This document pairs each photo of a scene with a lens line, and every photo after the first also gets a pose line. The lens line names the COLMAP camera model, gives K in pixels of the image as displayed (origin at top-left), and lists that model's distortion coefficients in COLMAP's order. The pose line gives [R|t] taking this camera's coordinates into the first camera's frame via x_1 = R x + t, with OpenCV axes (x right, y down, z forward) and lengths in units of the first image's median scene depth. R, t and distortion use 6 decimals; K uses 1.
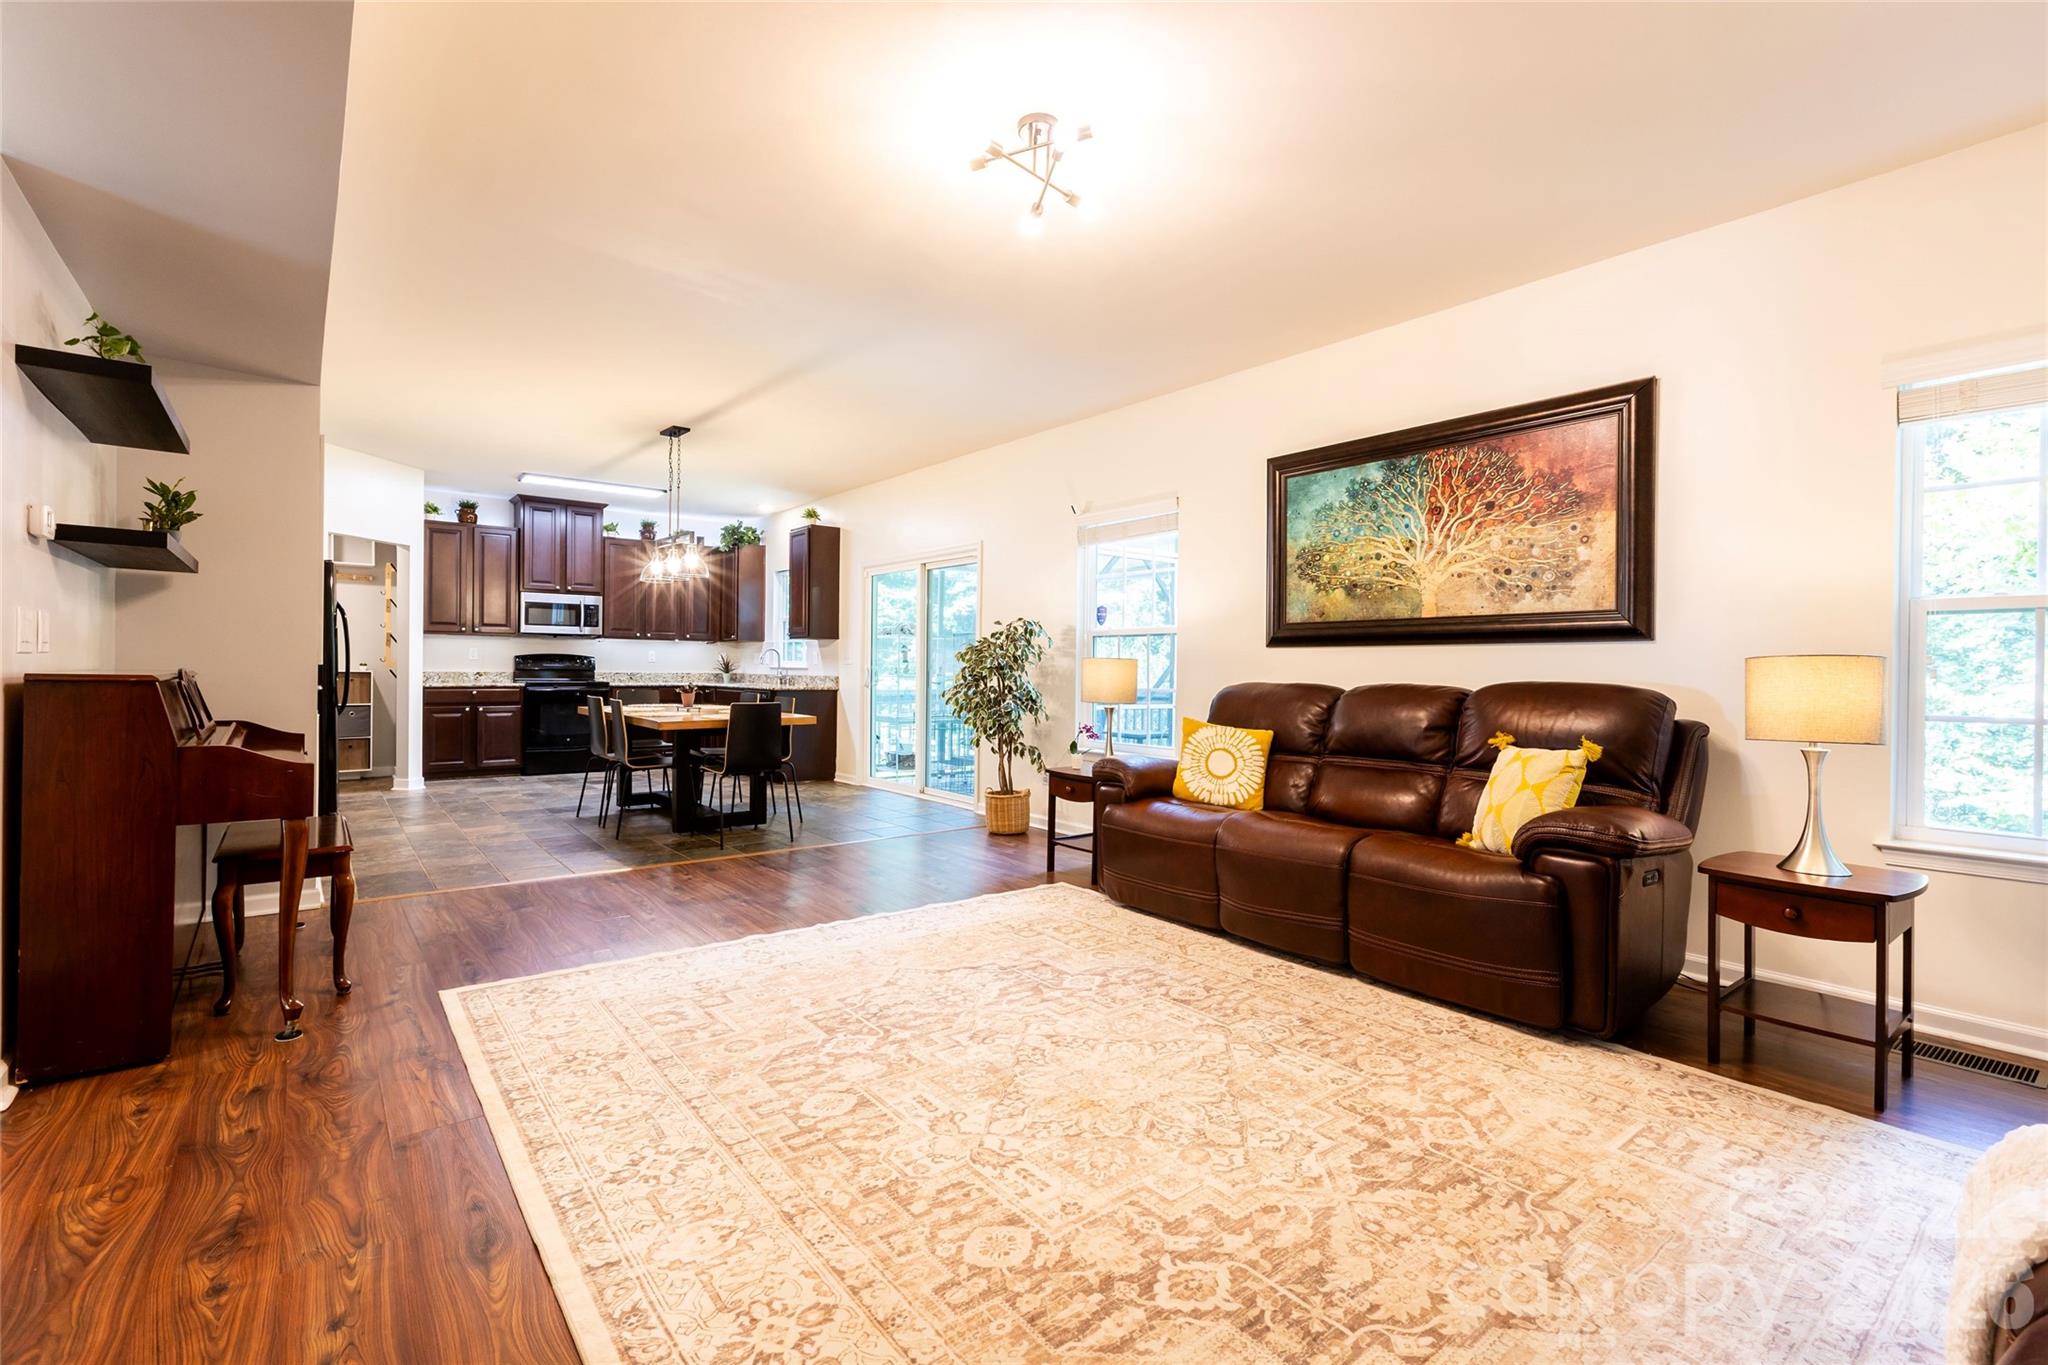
lens RADIAL K [[914.7, 0, 1023.9], [0, 914.7, 676.6], [0, 0, 1]] dist [-0.000368, -0.000247]
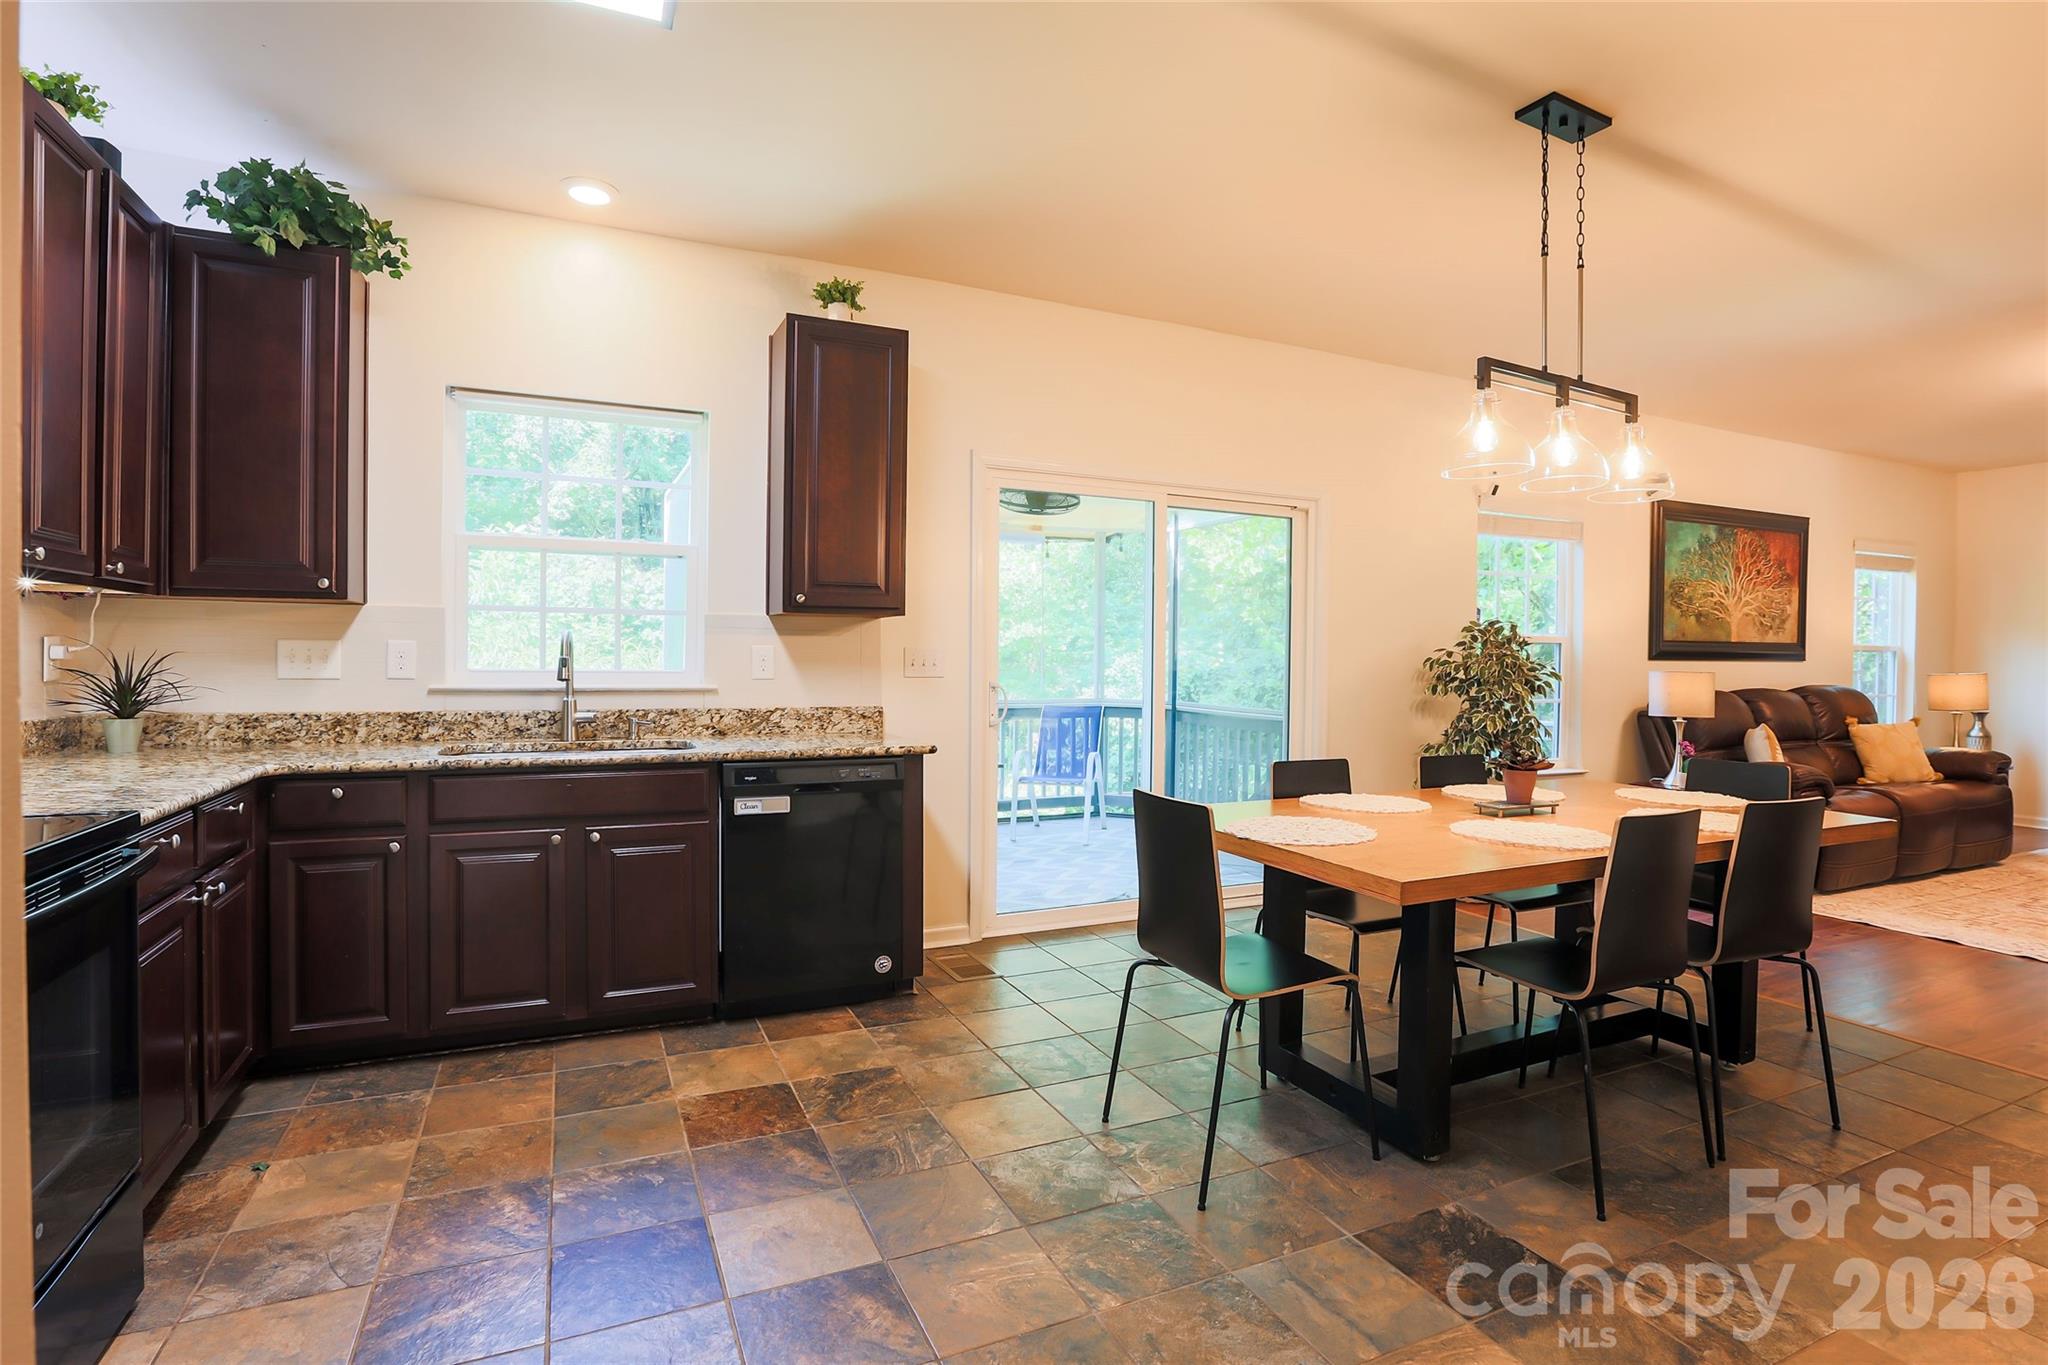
lens RADIAL K [[988.9, 0, 1024.0], [0, 988.9, 682.5], [0, 0, 1]] dist [-0.021974, 0.000734]
pose [[0.229282, -0.034095, 0.972763, -1.337255], [0.001792, 0.999399, 0.034606, -0.056544], [-0.973358, -0.006192, 0.229205, 1.753485]]
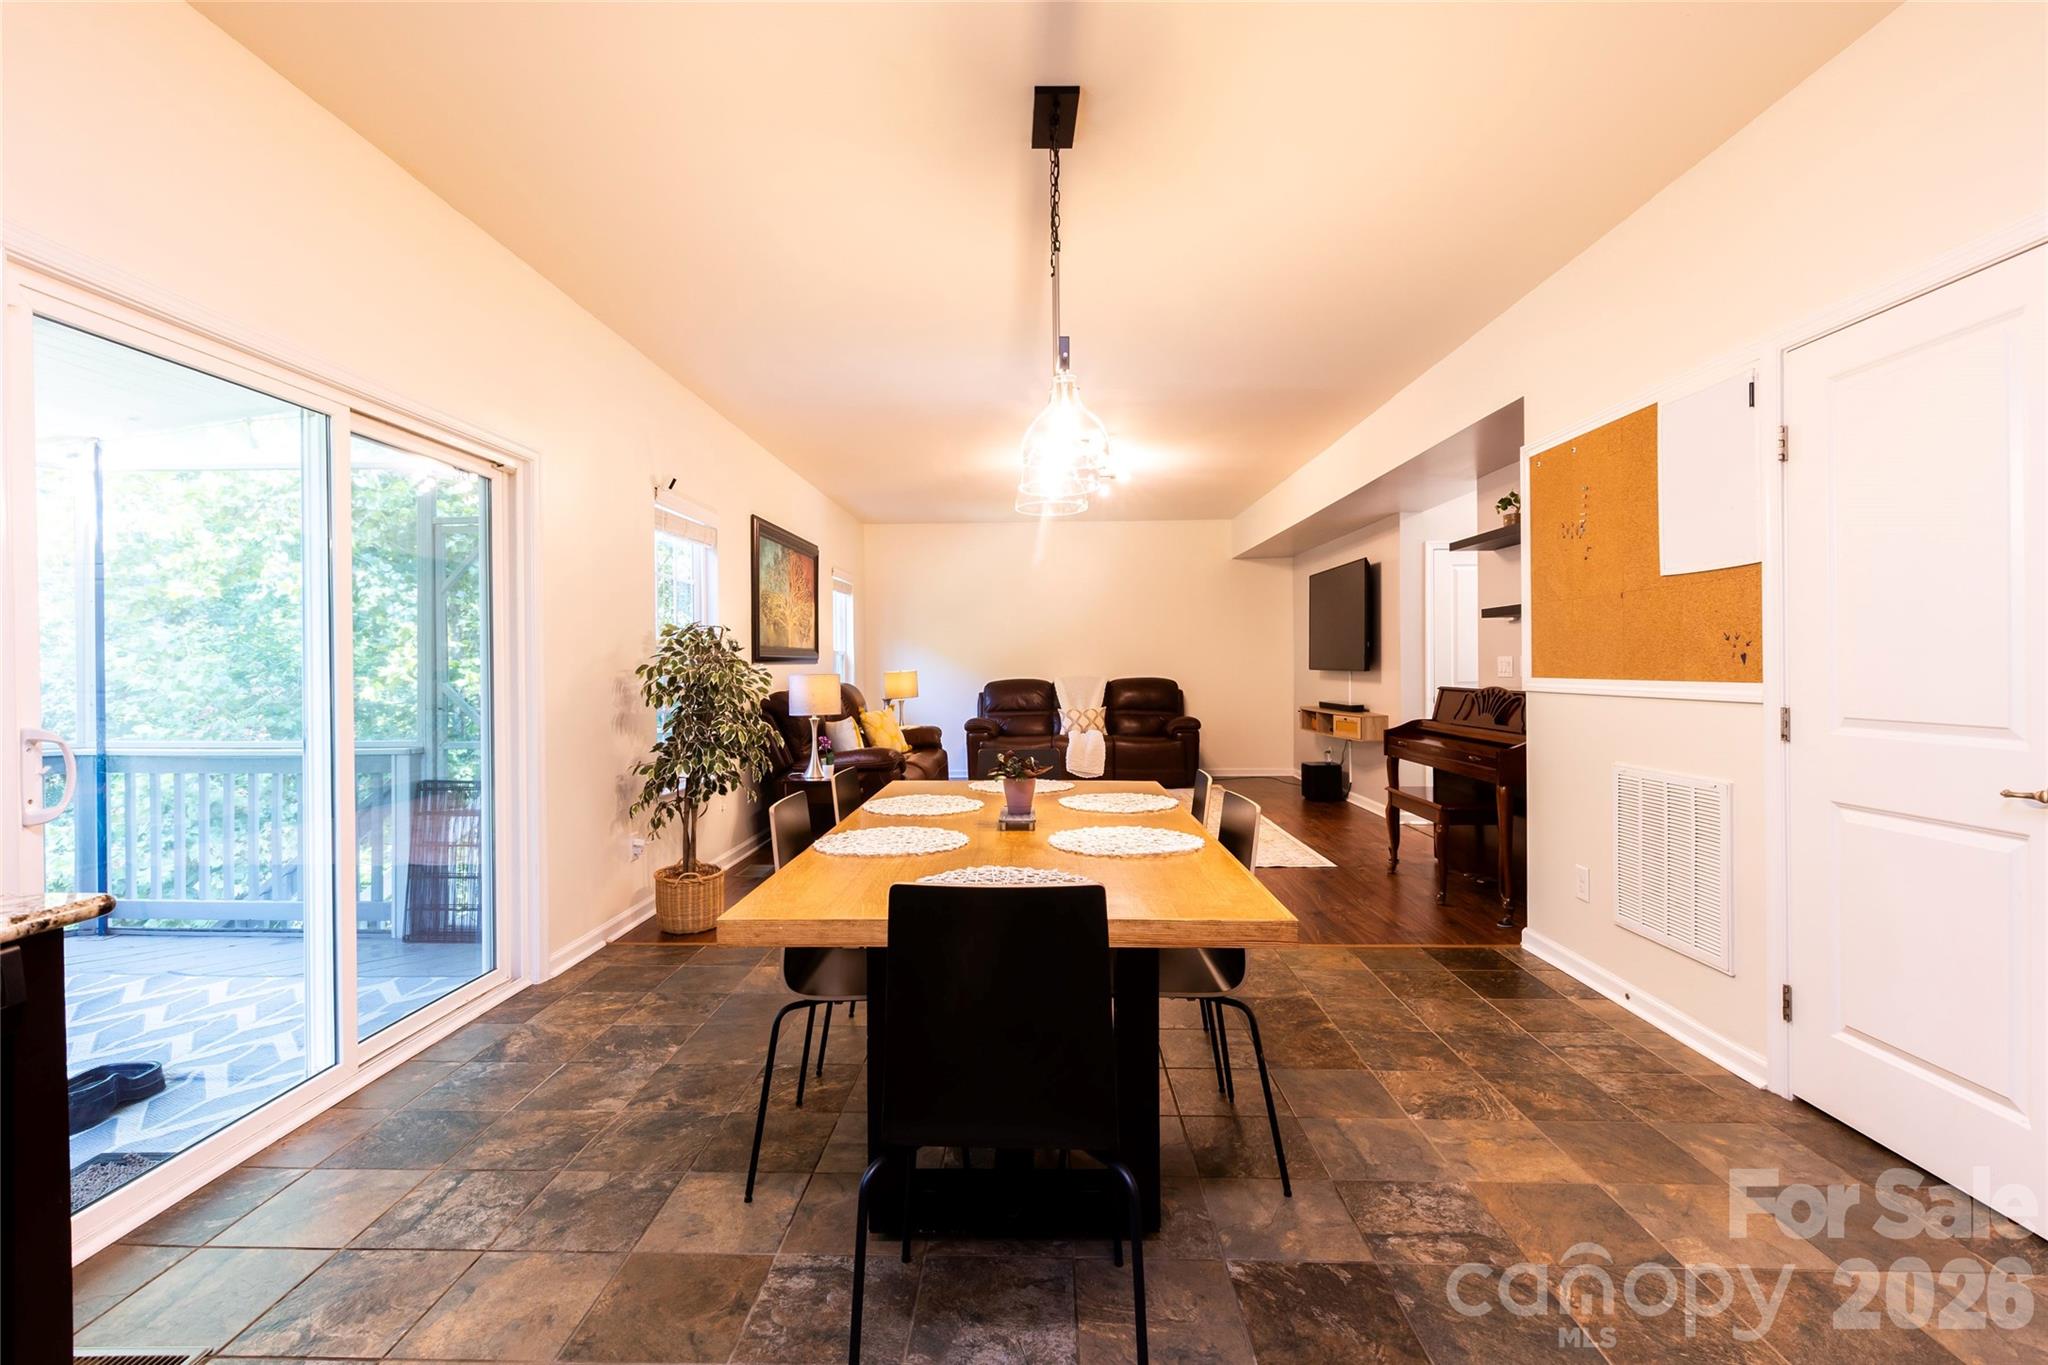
lens RADIAL K [[940.3, 0, 1012.6], [0, 940.3, 677.6], [0, 0, 1]] dist [0.000680, 0.000482]
pose [[-0.760066, -0.014387, 0.649687, -0.995879], [0.005464, 0.999578, 0.028527, -0.057346], [-0.649823, 0.025232, -0.759667, 2.059419]]
